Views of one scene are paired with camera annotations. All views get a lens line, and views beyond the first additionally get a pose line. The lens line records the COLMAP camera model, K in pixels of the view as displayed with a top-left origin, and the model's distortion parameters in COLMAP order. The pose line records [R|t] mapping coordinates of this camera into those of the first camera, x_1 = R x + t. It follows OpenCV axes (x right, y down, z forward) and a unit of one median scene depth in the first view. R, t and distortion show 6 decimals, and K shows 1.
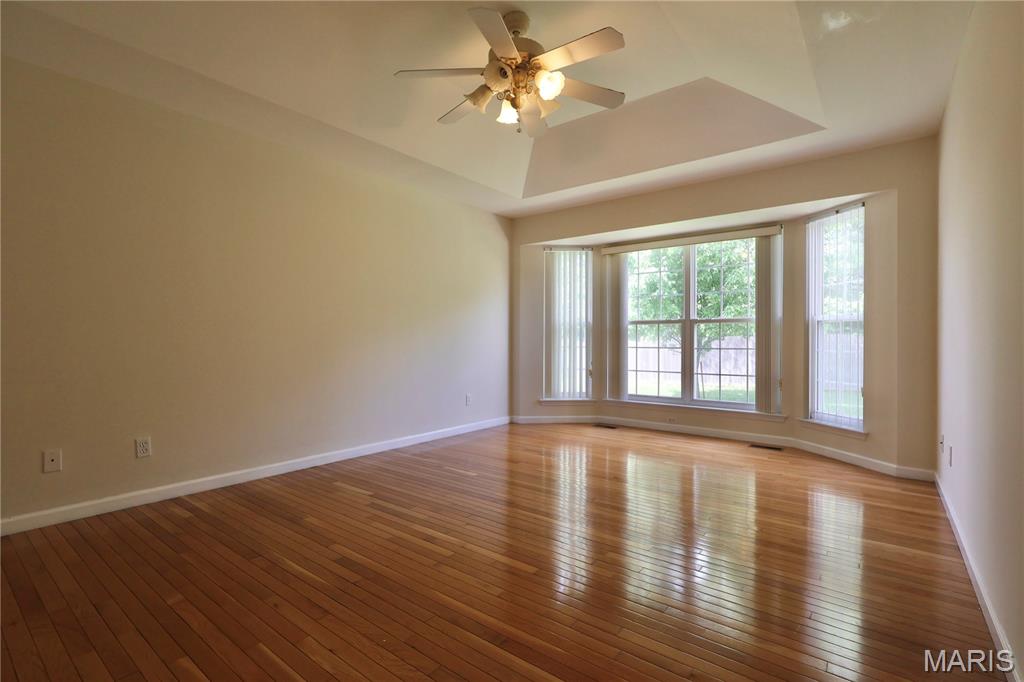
lens RADIAL K [[473.2, 0, 508.9], [0, 473.2, 338.8], [0, 0, 1]] dist [-0.003373, 0.001423]
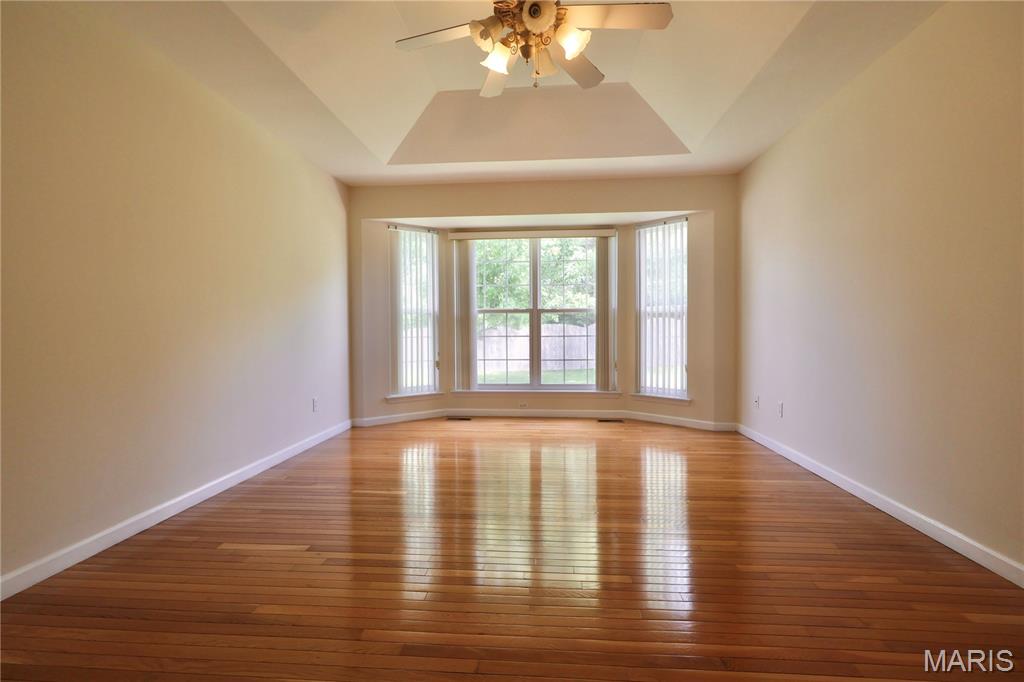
lens RADIAL K [[473.2, 0, 510.6], [0, 473.2, 340.1], [0, 0, 1]] dist [-0.003373, 0.001423]
pose [[0.833637, -0.019337, 0.551974, -0.253246], [0.006894, 0.999673, 0.024609, 0.002019], [-0.552270, -0.016710, 0.833498, 0.150315]]
